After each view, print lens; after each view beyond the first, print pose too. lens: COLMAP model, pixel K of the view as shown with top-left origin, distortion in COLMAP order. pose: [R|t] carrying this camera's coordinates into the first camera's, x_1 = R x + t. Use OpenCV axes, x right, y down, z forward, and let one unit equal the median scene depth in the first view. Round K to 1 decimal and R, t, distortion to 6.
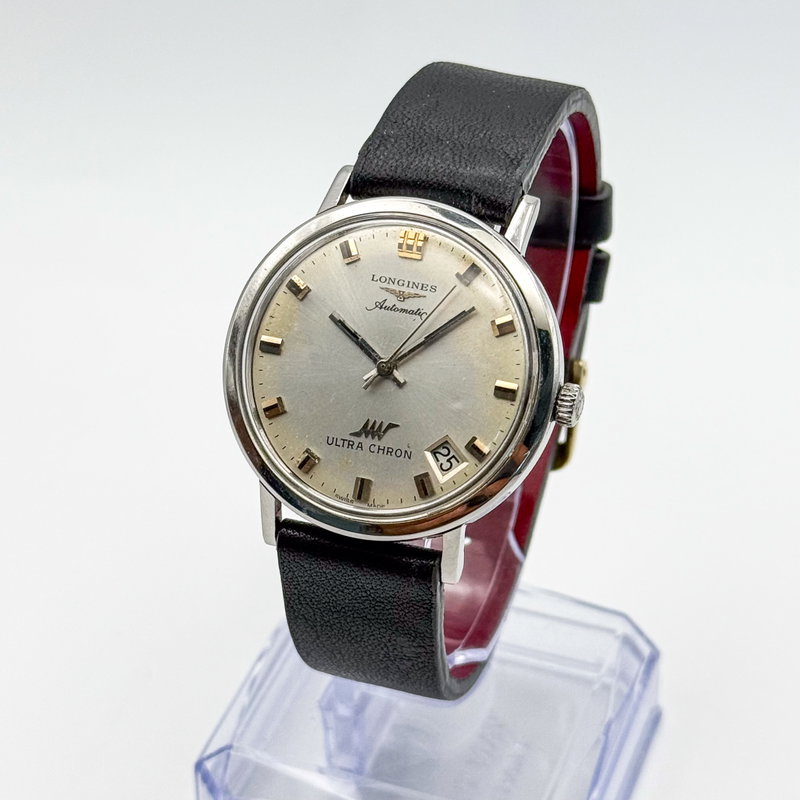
lens RADIAL K [[2228.2, 0, 400.0], [0, 2228.2, 400.0], [0, 0, 1]] dist [0.161916, 0.381505]
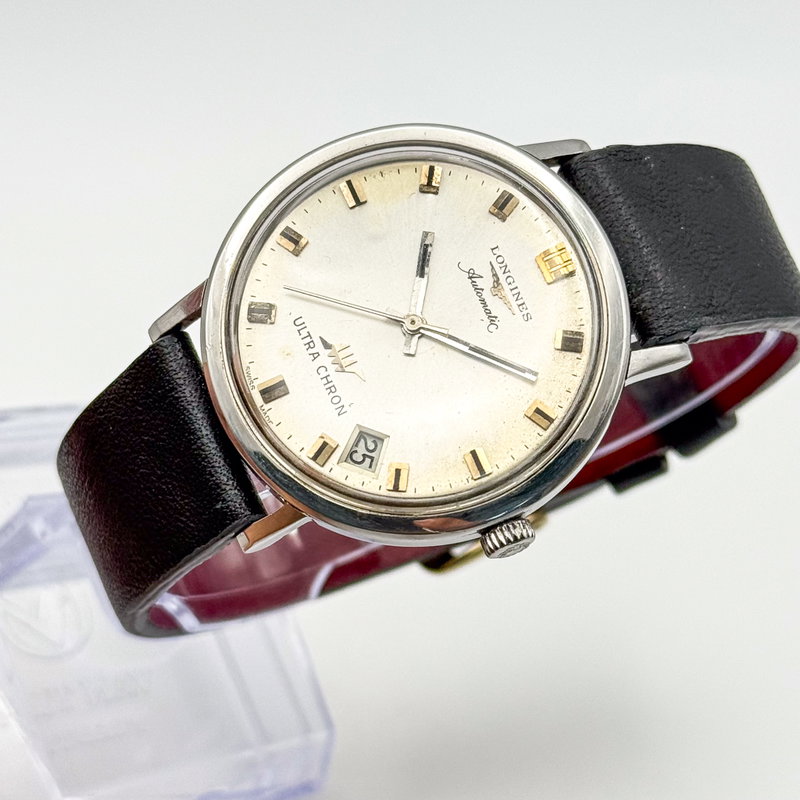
lens RADIAL K [[2228.2, 0, 400.0], [0, 2228.2, 400.0], [0, 0, 1]] dist [0.161916, 0.381505]
pose [[0.578525, 0.815438, 0.019221, -0.002658], [-0.815403, 0.578776, -0.011704, 0.014215], [-0.020668, -0.008902, 0.999747, 0.193515]]
